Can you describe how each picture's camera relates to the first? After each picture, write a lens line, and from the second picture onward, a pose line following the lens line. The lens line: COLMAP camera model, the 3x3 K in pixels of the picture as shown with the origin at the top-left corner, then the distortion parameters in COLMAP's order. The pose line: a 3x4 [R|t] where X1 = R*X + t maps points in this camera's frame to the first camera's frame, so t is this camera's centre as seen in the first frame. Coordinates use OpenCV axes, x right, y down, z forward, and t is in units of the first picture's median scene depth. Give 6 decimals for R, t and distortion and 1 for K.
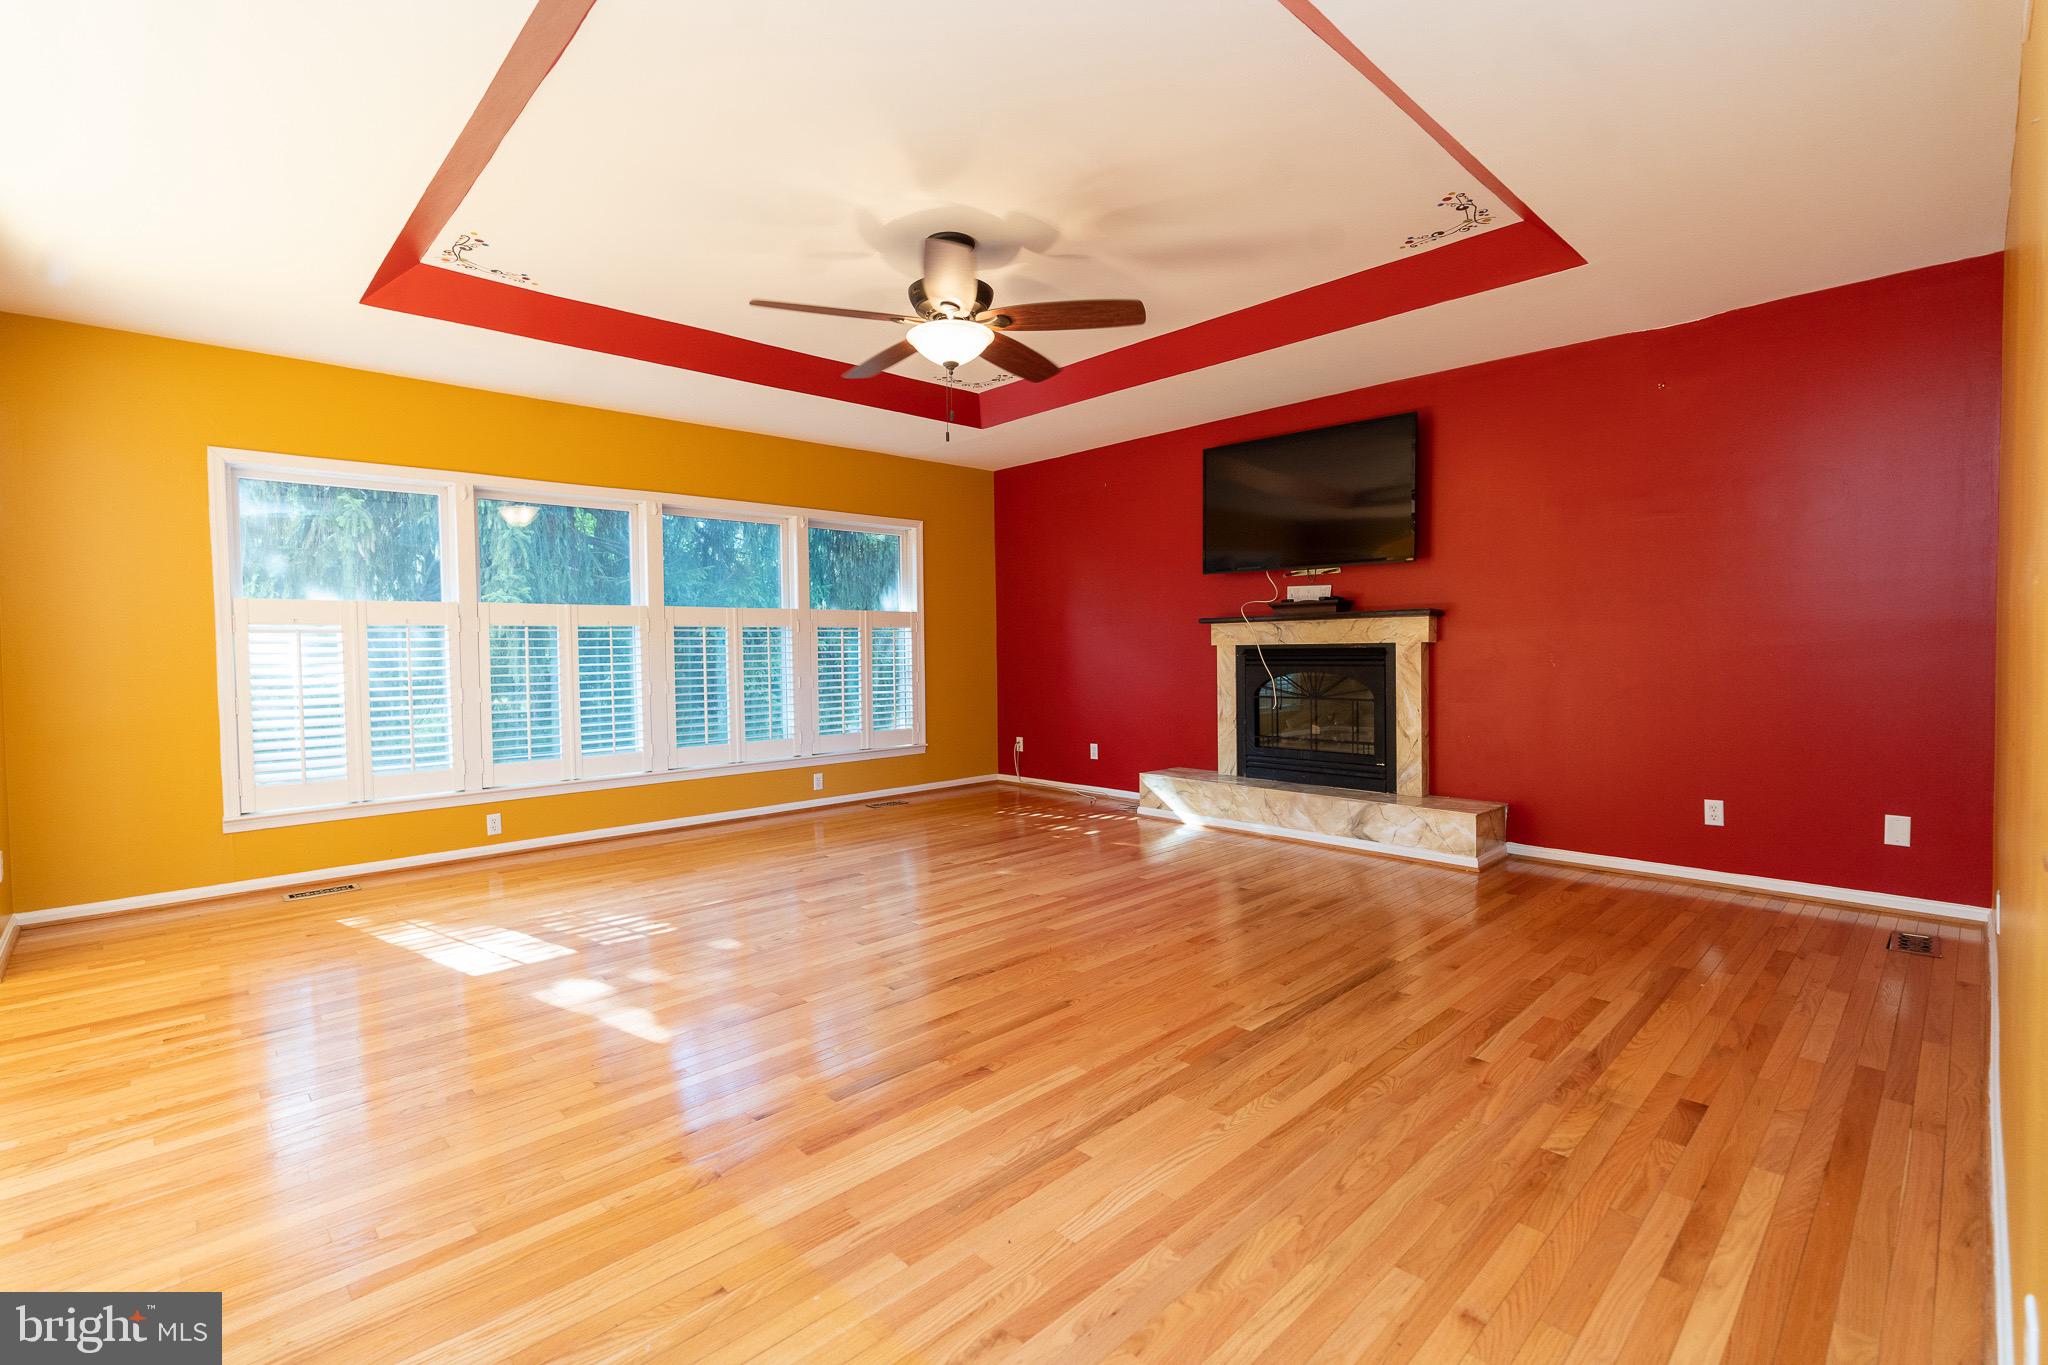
lens RADIAL K [[923.7, 0, 1081.6], [0, 923.7, 684.9], [0, 0, 1]] dist [-0.004137, 0.000926]
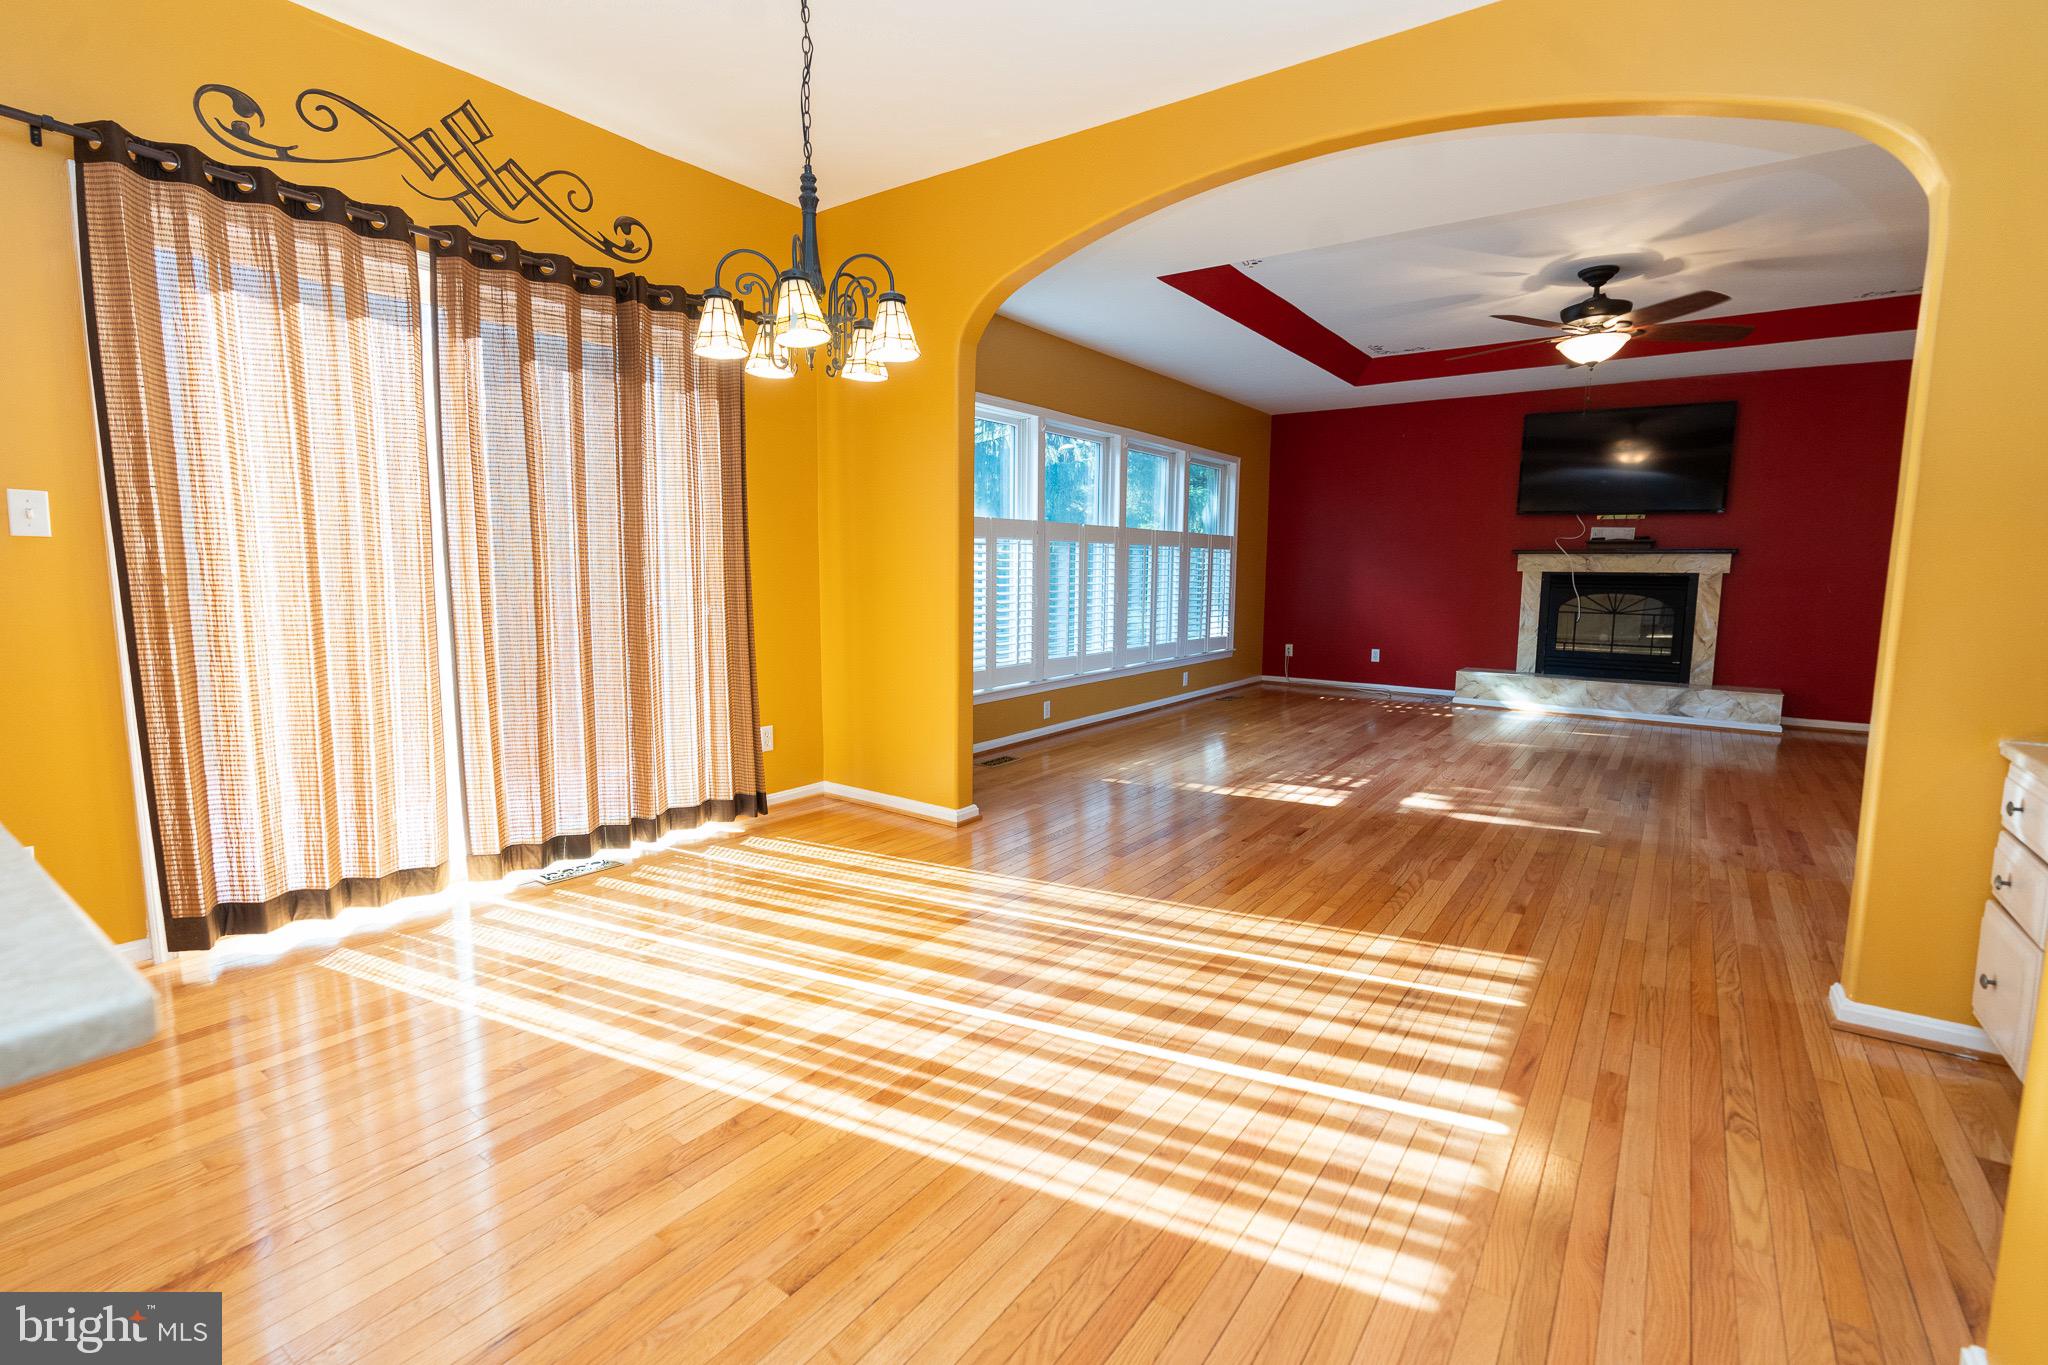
lens RADIAL K [[923.7, 0, 1065.5], [0, 923.7, 683.8], [0, 0, 1]] dist [-0.004137, 0.000926]
pose [[0.980682, -0.001222, 0.195606, -0.773568], [-0.015375, 0.996405, 0.083312, 0.016731], [-0.195004, -0.084710, 0.977137, -0.146283]]
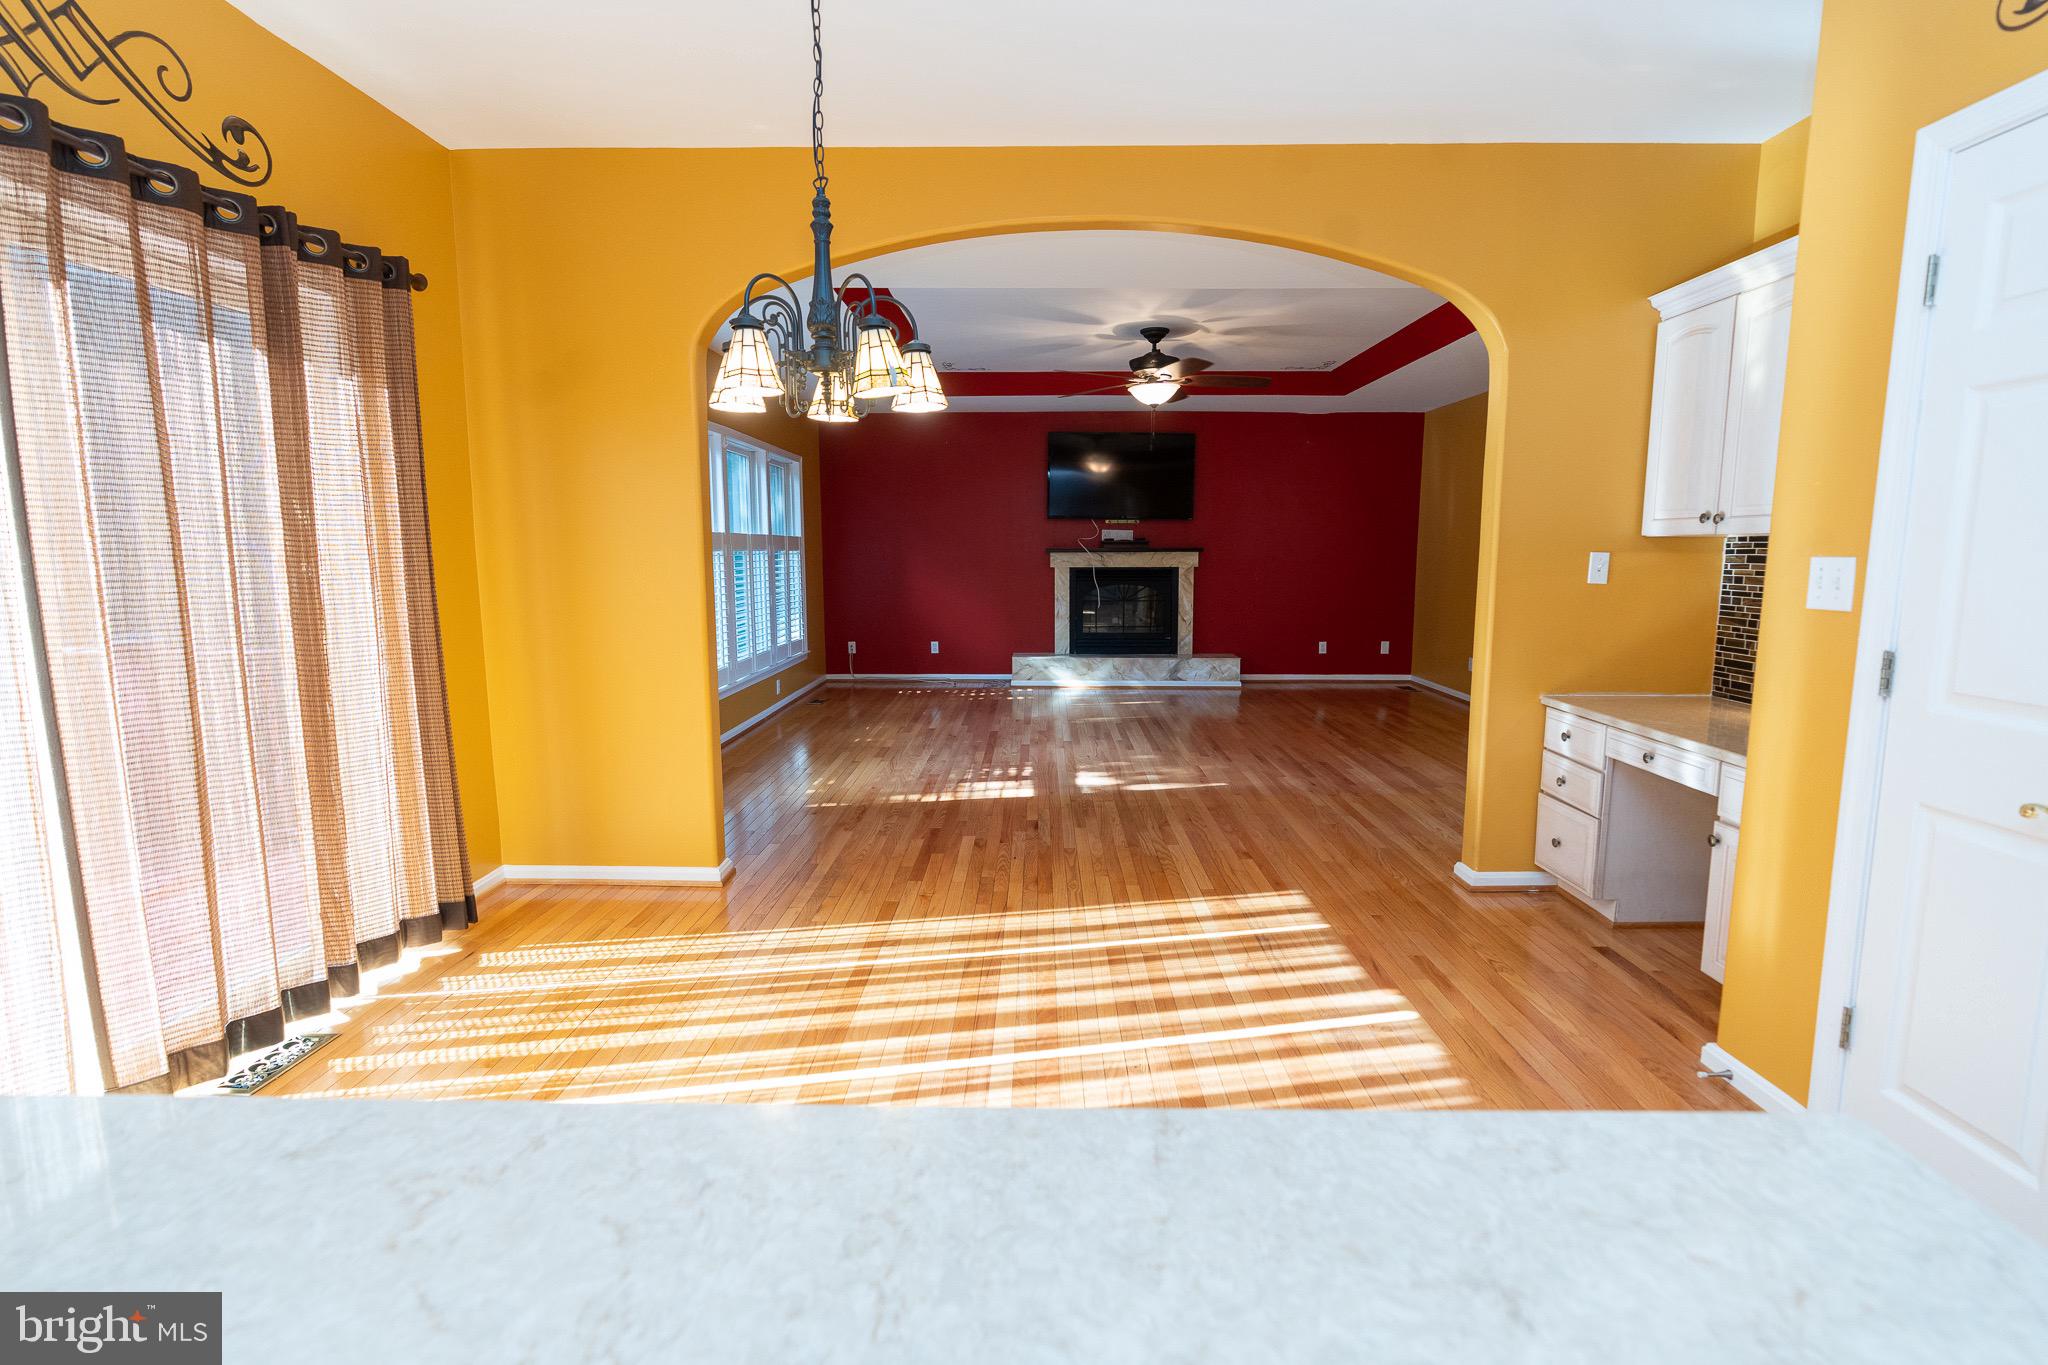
lens RADIAL K [[923.7, 0, 1051.3], [0, 923.7, 687.7], [0, 0, 1]] dist [-0.004137, 0.000926]
pose [[0.698152, -0.092341, 0.709970, -0.995063], [0.019736, 0.993753, 0.109843, -0.014768], [-0.715678, -0.062676, 0.695613, -0.045719]]
